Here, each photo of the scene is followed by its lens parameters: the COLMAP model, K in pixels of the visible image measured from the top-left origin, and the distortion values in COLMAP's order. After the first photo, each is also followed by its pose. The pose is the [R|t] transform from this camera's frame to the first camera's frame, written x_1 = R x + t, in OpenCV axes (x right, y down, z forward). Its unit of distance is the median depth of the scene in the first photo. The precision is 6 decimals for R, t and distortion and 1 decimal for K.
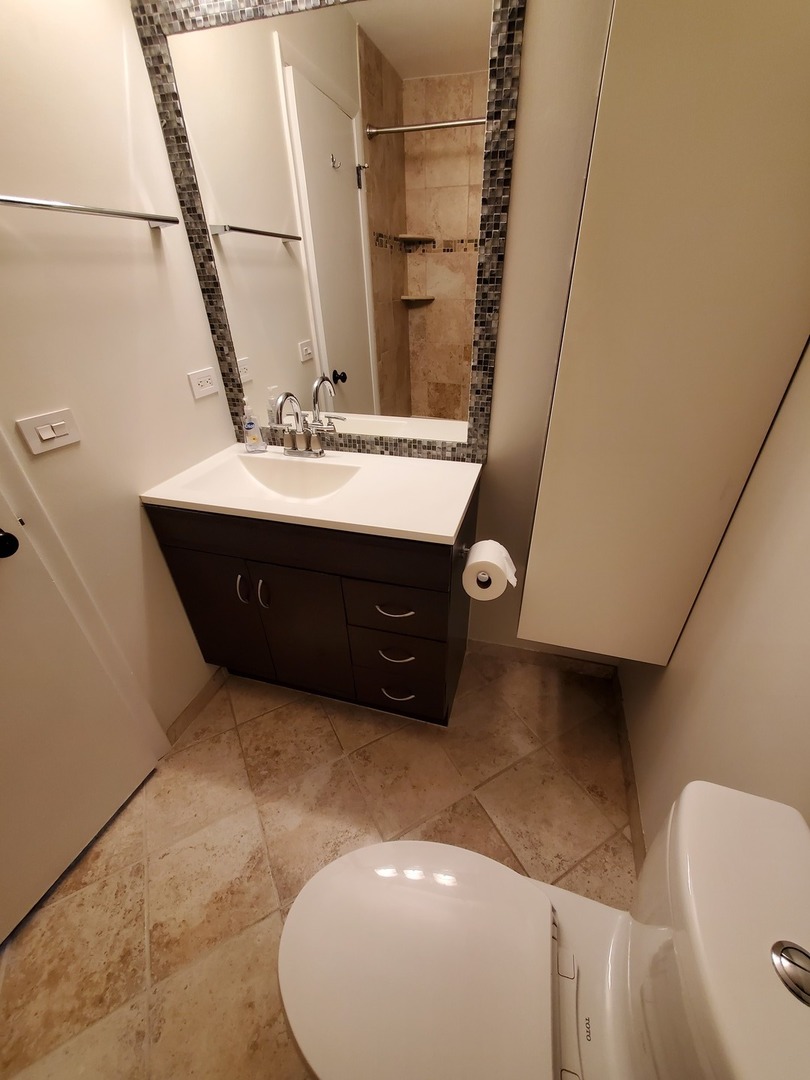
lens RADIAL K [[426.2, 0, 409.4], [0, 426.2, 551.0], [0, 0, 1]] dist [0.011021, -0.005464]
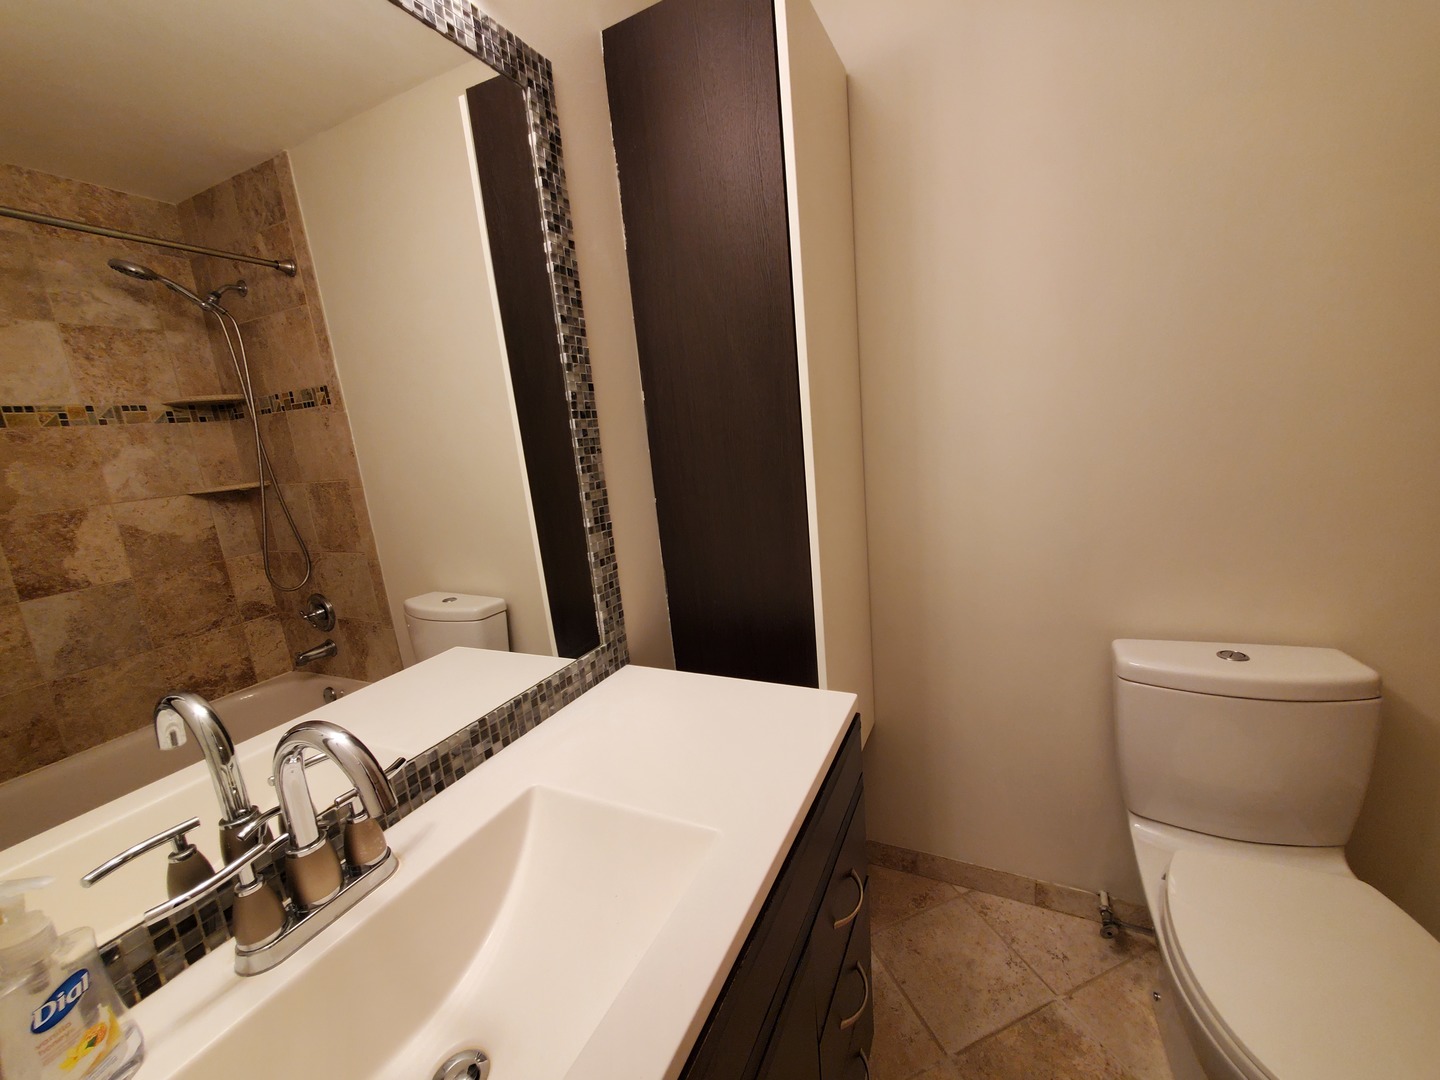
lens RADIAL K [[568.2, 0, 733.2], [0, 568.2, 536.6], [0, 0, 1]] dist [0.011021, -0.005464]
pose [[0.159730, -0.189733, 0.968756, -0.660120], [0.601463, 0.796872, 0.056899, -0.349717], [-0.782770, 0.573582, 0.241402, 0.645933]]
